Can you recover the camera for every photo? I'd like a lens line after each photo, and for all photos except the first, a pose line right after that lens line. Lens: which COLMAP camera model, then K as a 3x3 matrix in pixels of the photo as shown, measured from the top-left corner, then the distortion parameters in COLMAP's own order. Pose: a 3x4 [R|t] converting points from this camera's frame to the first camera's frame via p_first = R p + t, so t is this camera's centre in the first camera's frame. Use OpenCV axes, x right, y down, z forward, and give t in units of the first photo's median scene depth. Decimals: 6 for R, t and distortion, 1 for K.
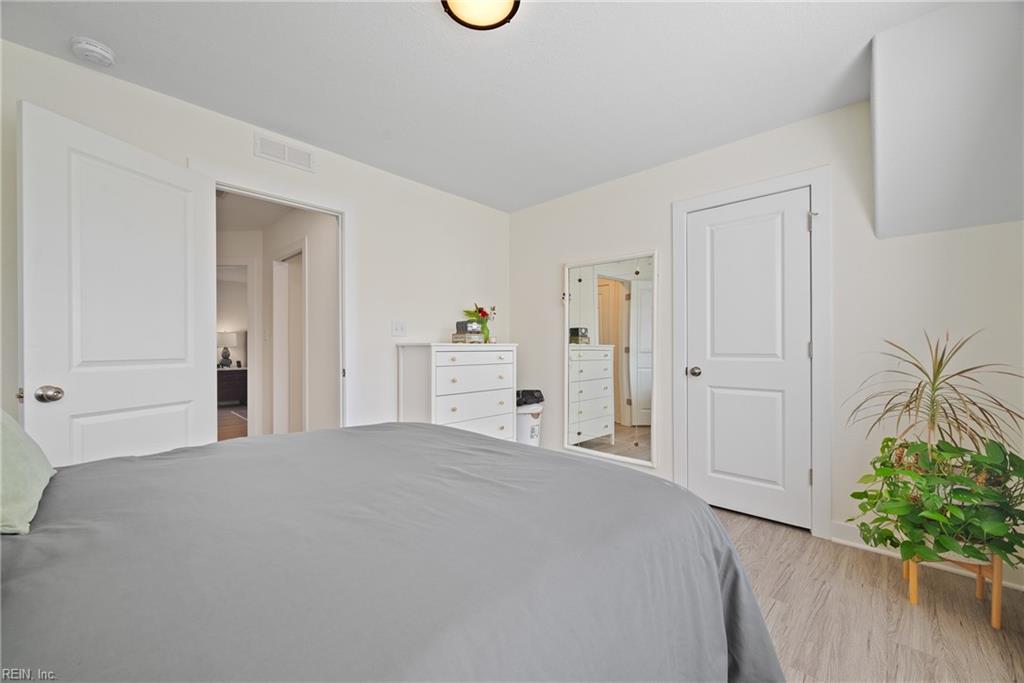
lens RADIAL K [[411.7, 0, 509.5], [0, 411.7, 346.4], [0, 0, 1]] dist [0.000793, -0.000083]
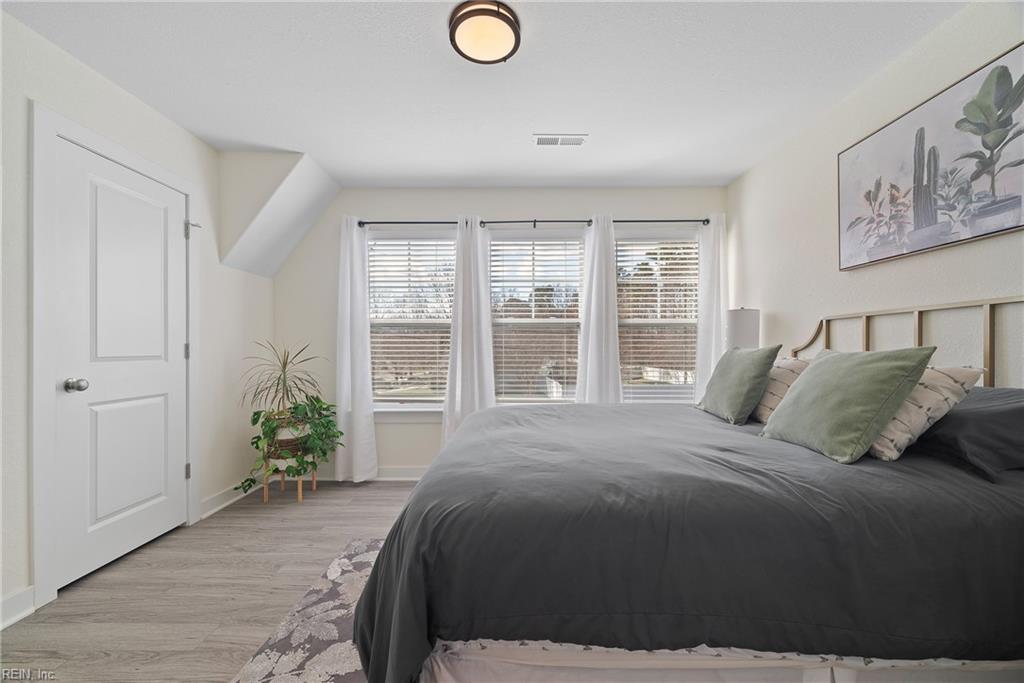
lens RADIAL K [[411.7, 0, 509.5], [0, 411.7, 346.4], [0, 0, 1]] dist [0.000793, -0.000083]
pose [[-0.689778, 0.005165, 0.724003, -0.603497], [0.001090, 0.999981, -0.006095, 0.003940], [-0.724020, -0.003415, -0.689770, 1.129033]]
